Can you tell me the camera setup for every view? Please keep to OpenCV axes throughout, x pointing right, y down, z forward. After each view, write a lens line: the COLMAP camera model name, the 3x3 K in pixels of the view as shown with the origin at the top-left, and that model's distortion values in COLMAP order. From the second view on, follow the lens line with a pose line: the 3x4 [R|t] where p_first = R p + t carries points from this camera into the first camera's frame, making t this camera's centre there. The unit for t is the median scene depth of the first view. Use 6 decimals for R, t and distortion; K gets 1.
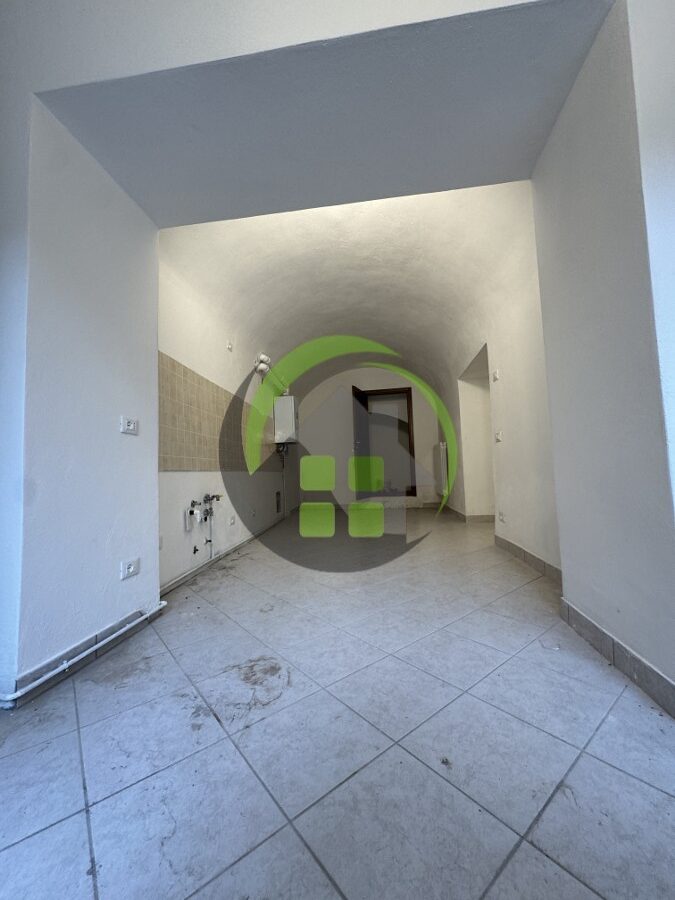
lens RADIAL K [[358.0, 0, 336.6], [0, 358.0, 450.3], [0, 0, 1]] dist [-0.001576, 0.000326]
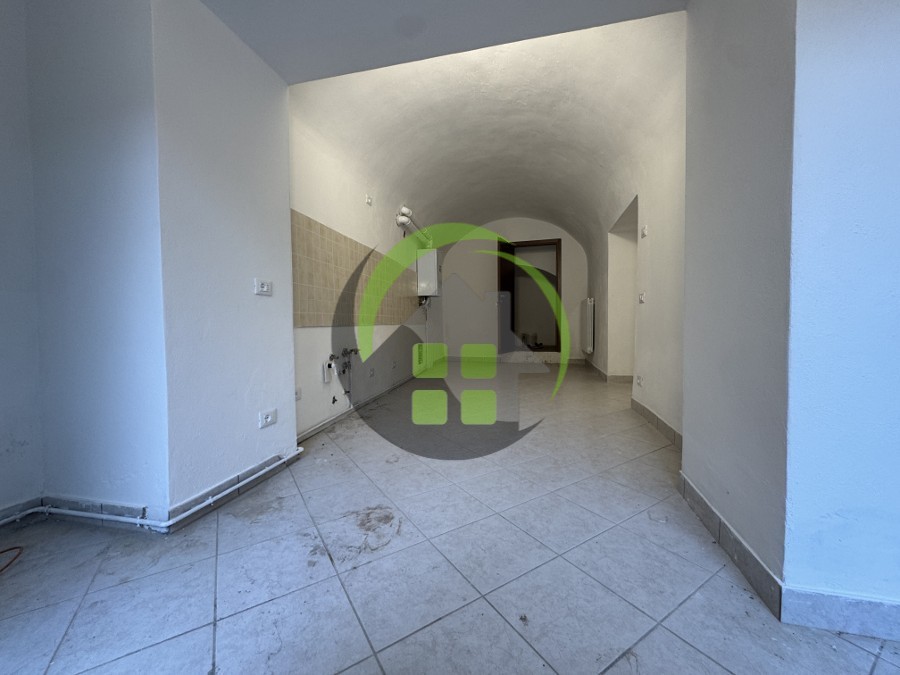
lens RADIAL K [[358.0, 0, 450.1], [0, 358.0, 336.5], [0, 0, 1]] dist [-0.001576, 0.000326]
pose [[0.994064, 0.029941, -0.104599, 0.112238], [-0.018859, 0.994254, 0.105374, -0.060049], [0.107153, -0.102776, 0.988916, -0.007110]]
